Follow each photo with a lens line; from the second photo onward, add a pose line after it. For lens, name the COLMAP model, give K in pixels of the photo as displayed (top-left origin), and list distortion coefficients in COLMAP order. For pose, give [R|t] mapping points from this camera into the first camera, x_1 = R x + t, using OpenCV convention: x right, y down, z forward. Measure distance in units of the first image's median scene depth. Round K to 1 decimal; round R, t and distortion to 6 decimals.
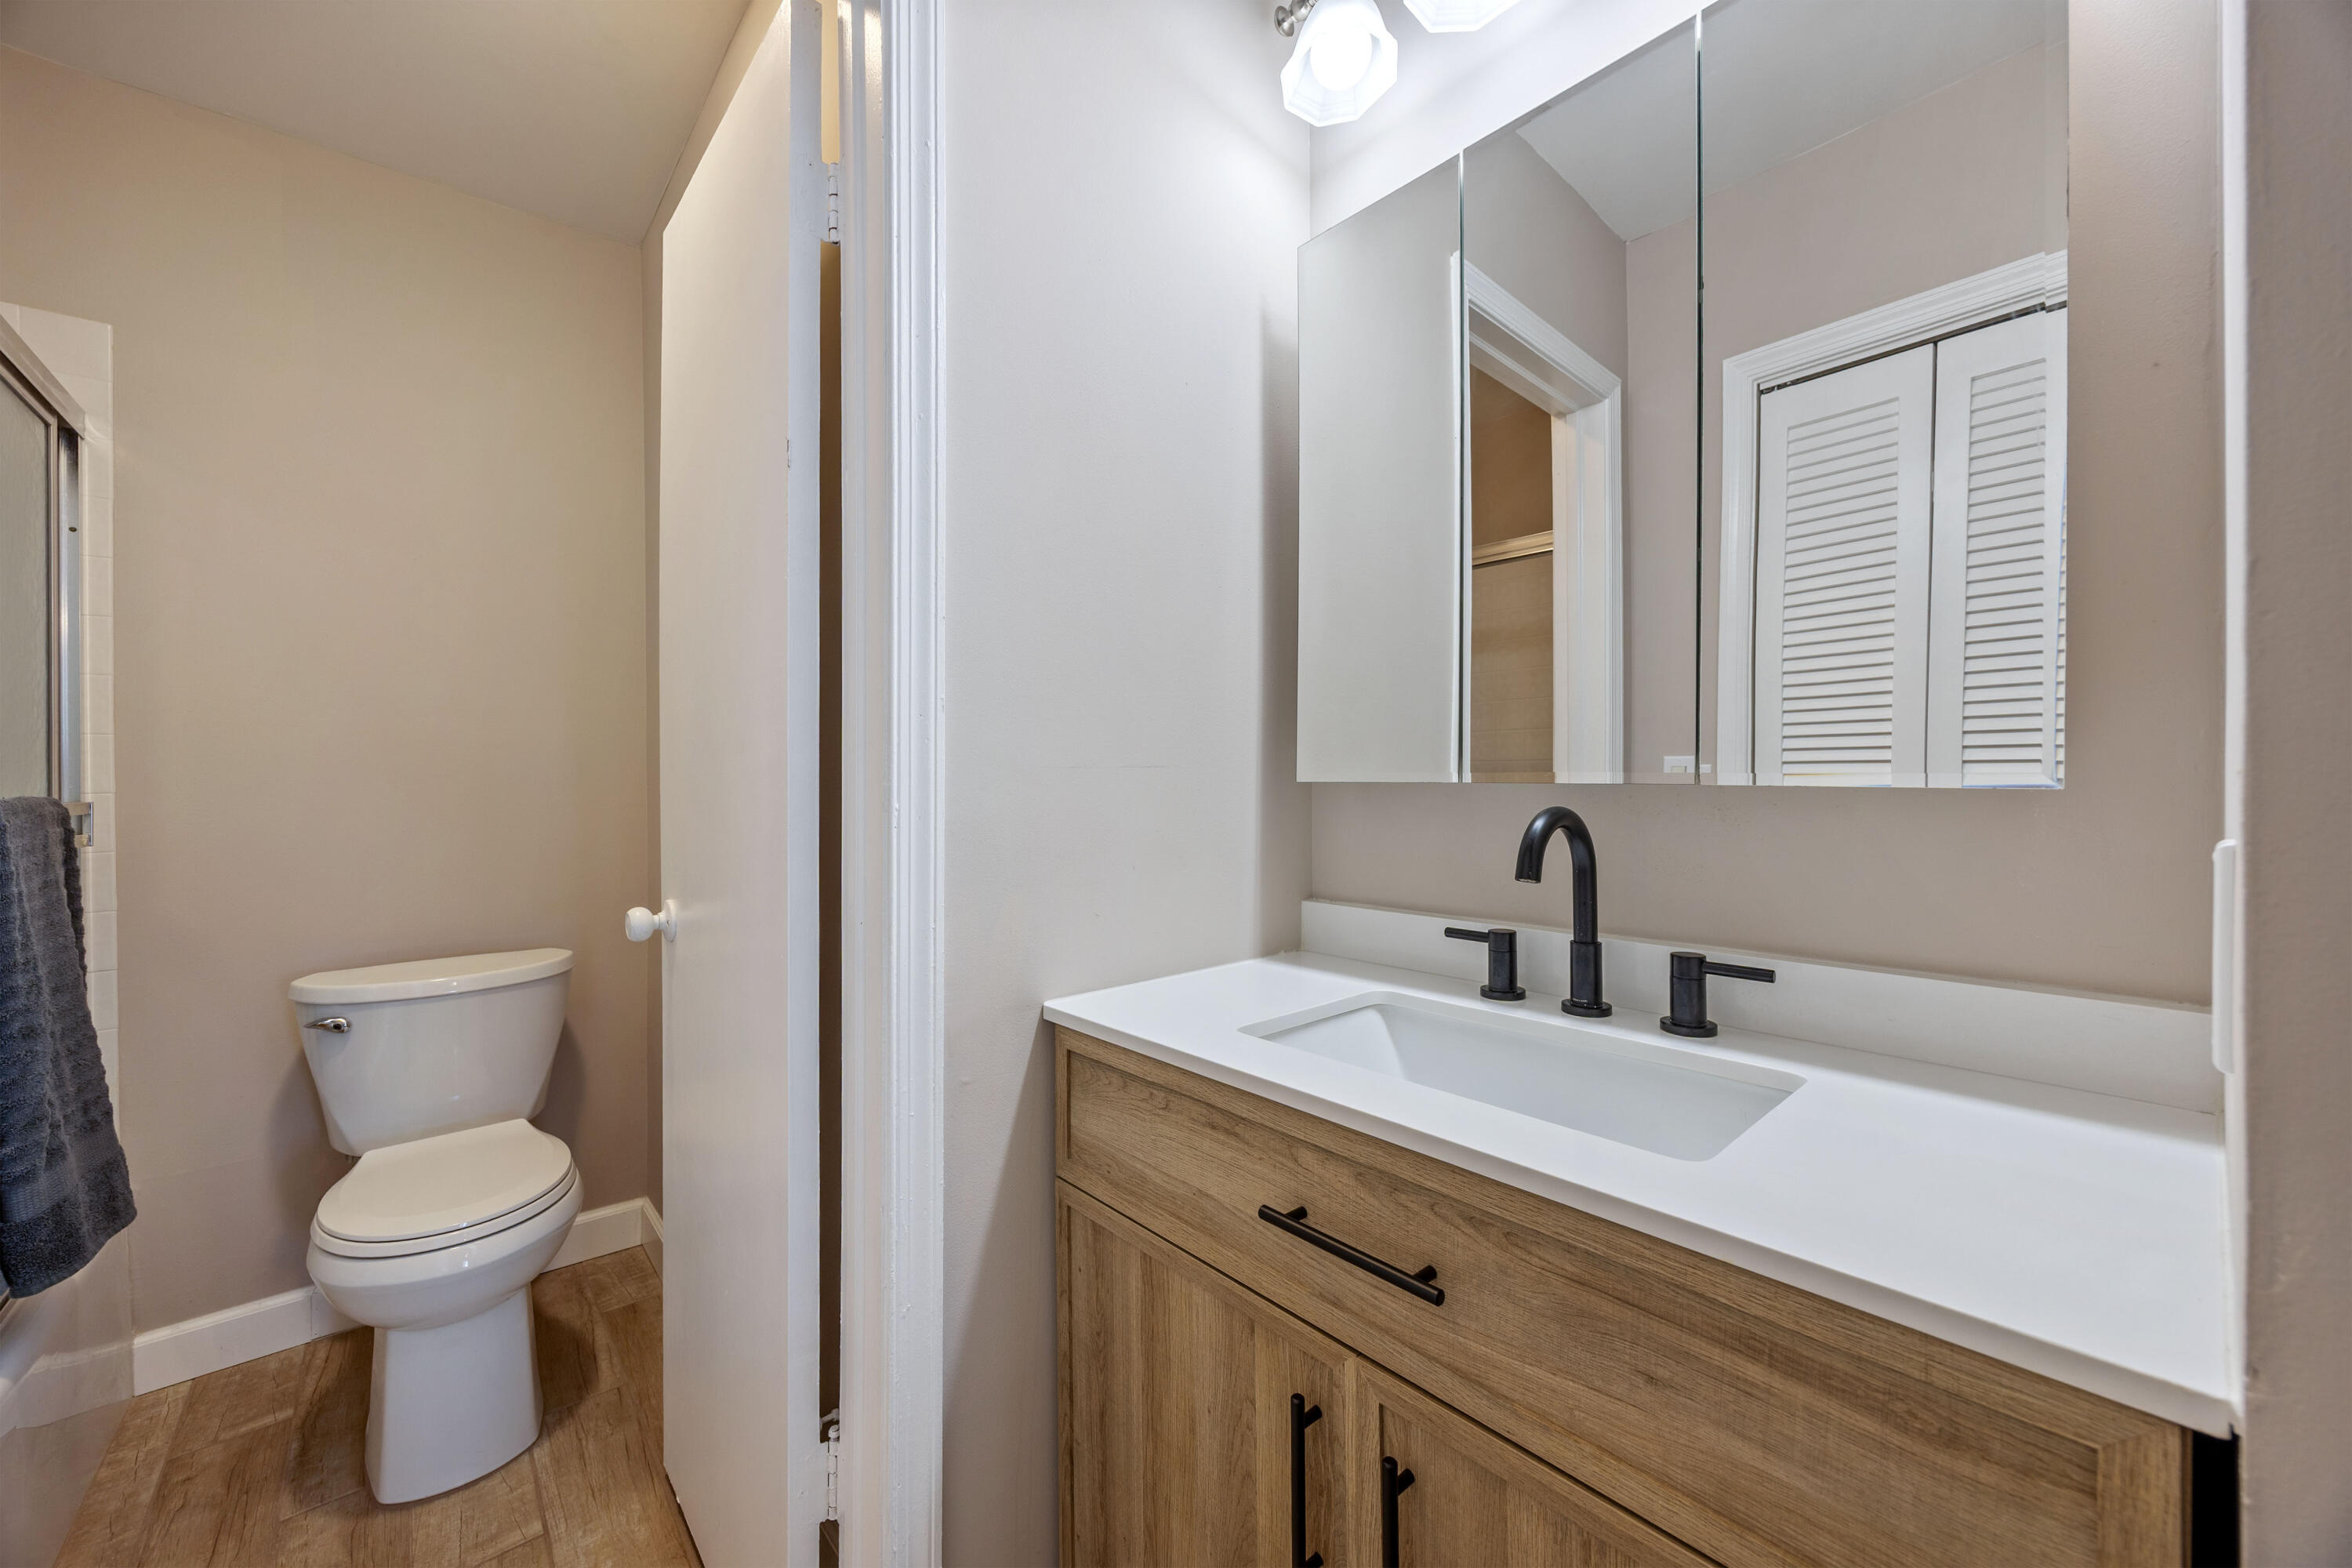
lens RADIAL K [[899.5, 0, 1166.5], [0, 899.5, 780.0], [0, 0, 1]] dist [-0.001565, -0.000257]
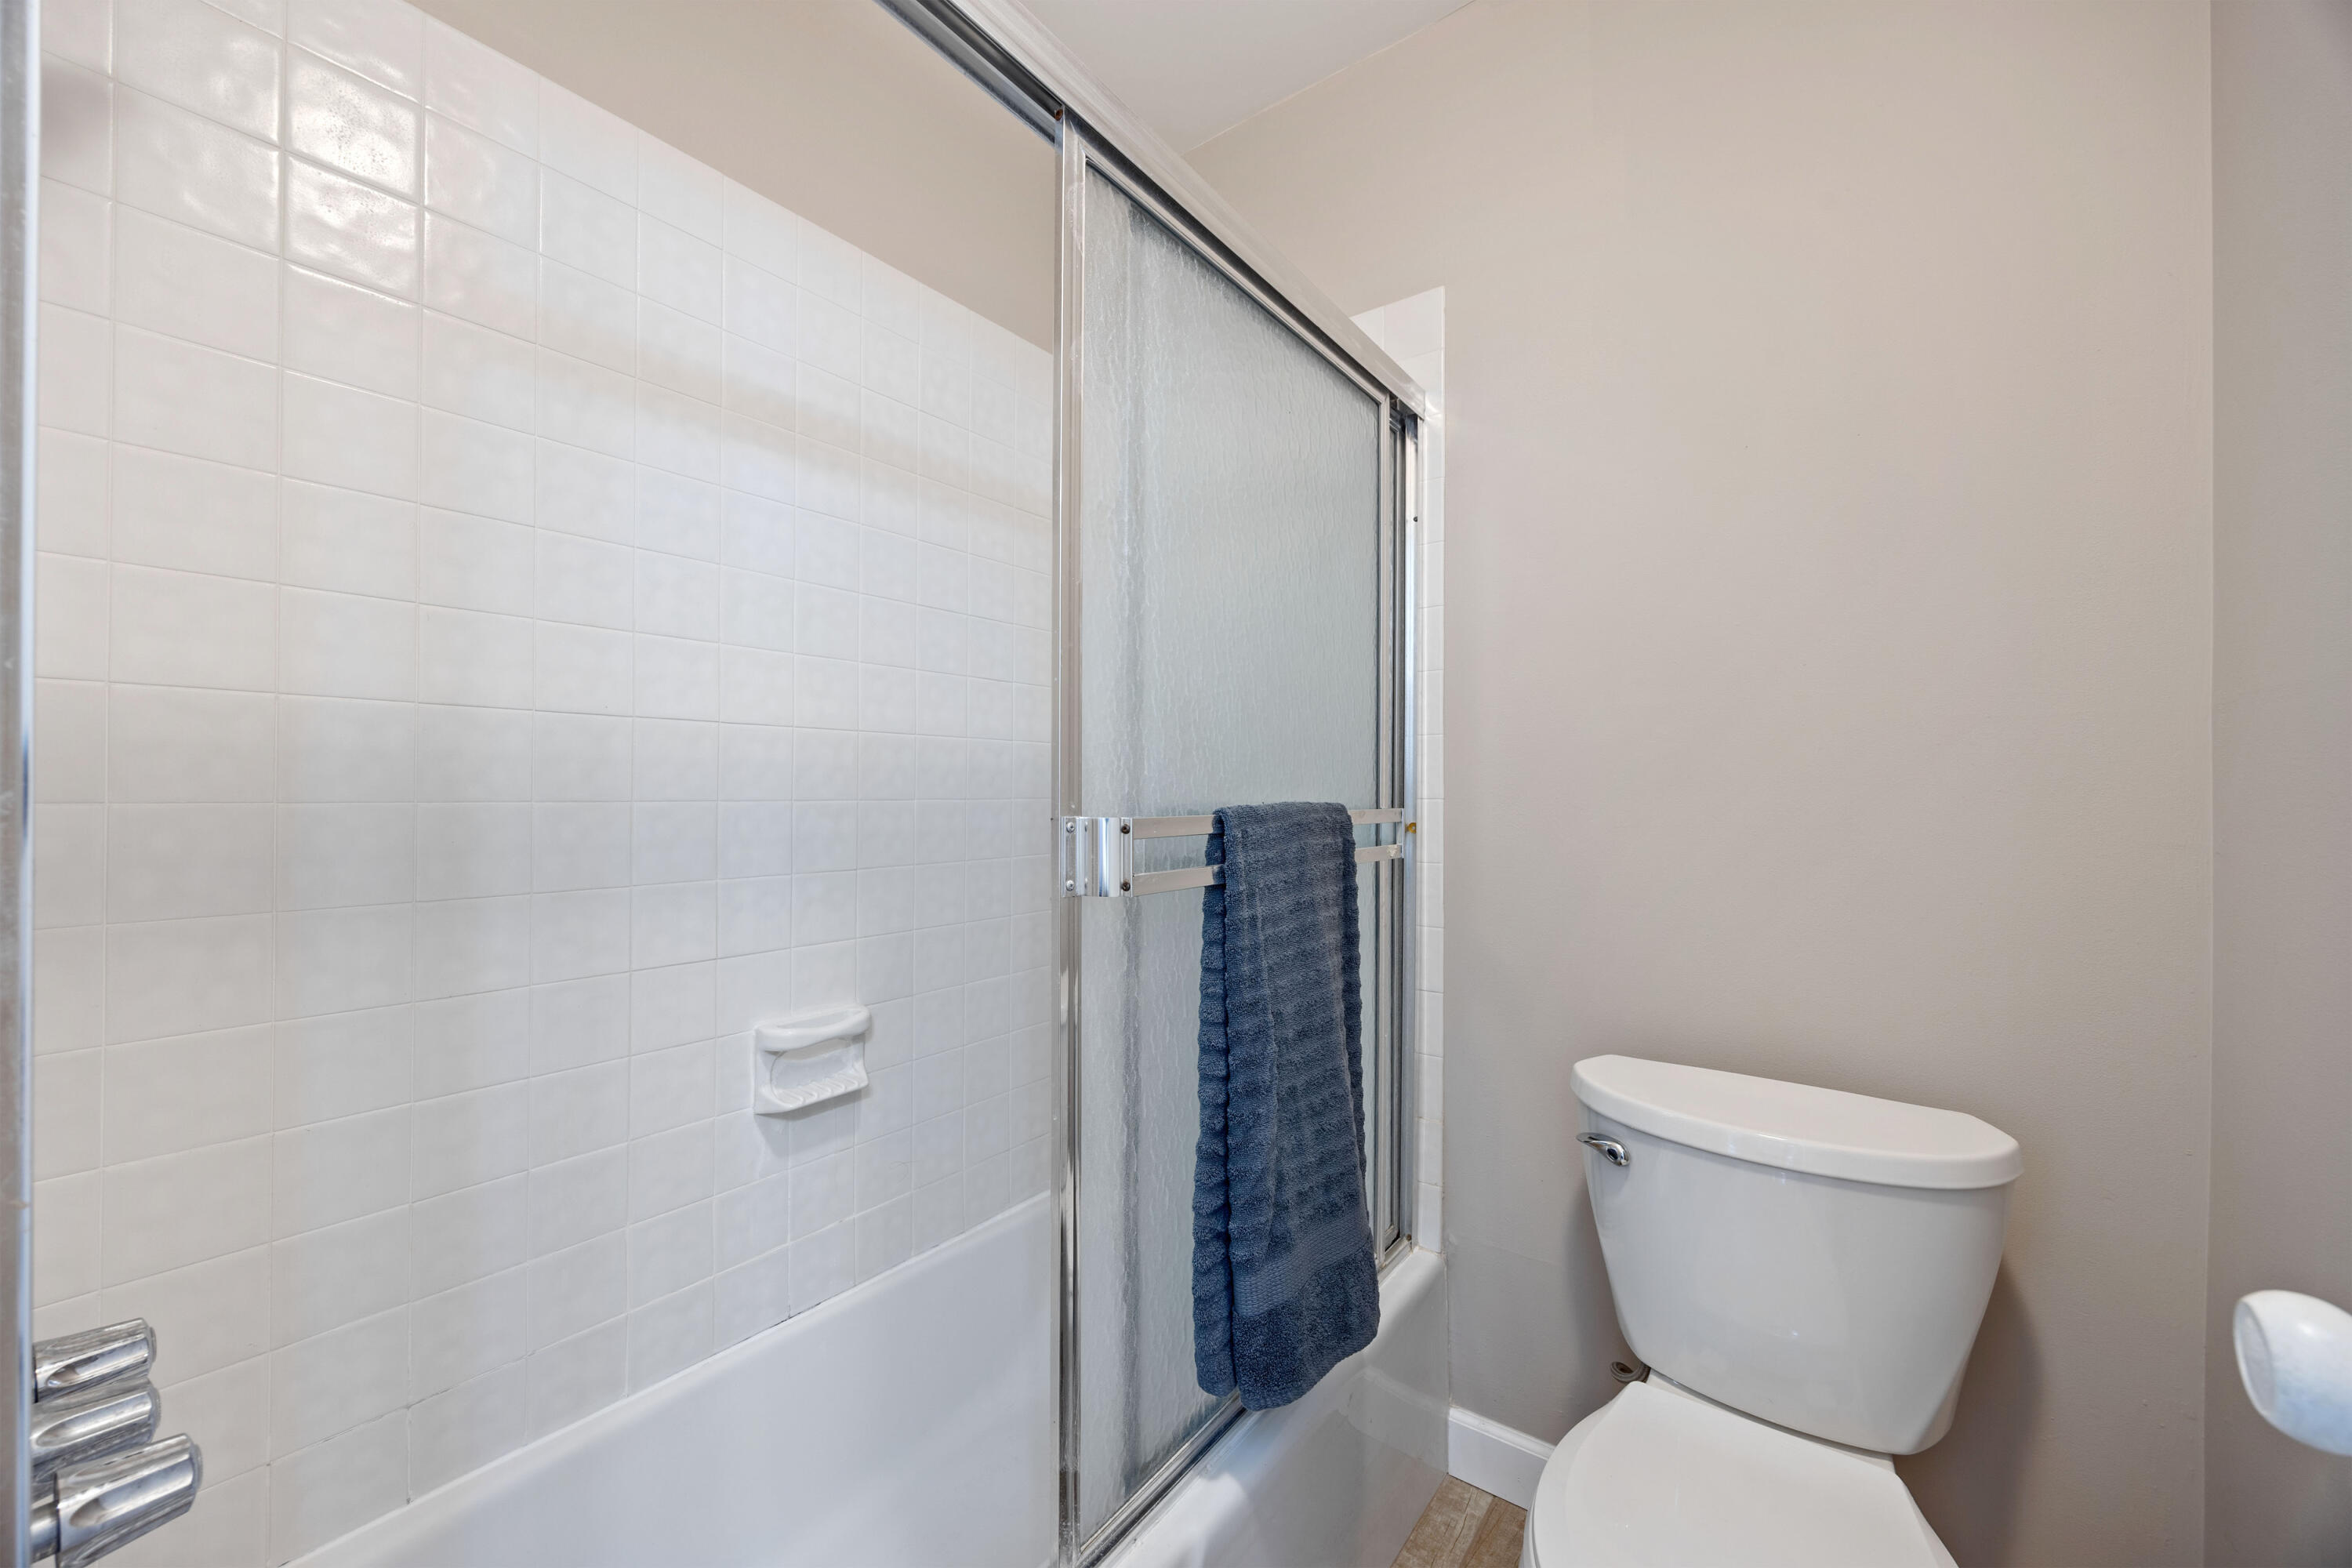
lens RADIAL K [[899.5, 0, 1163.4], [0, 899.5, 783.2], [0, 0, 1]] dist [-0.001565, -0.000257]
pose [[0.220170, 0.001922, -0.975460, -0.381152], [-0.010407, 0.999946, -0.000379, 0.002089], [0.975406, 0.010235, 0.220178, 0.579467]]
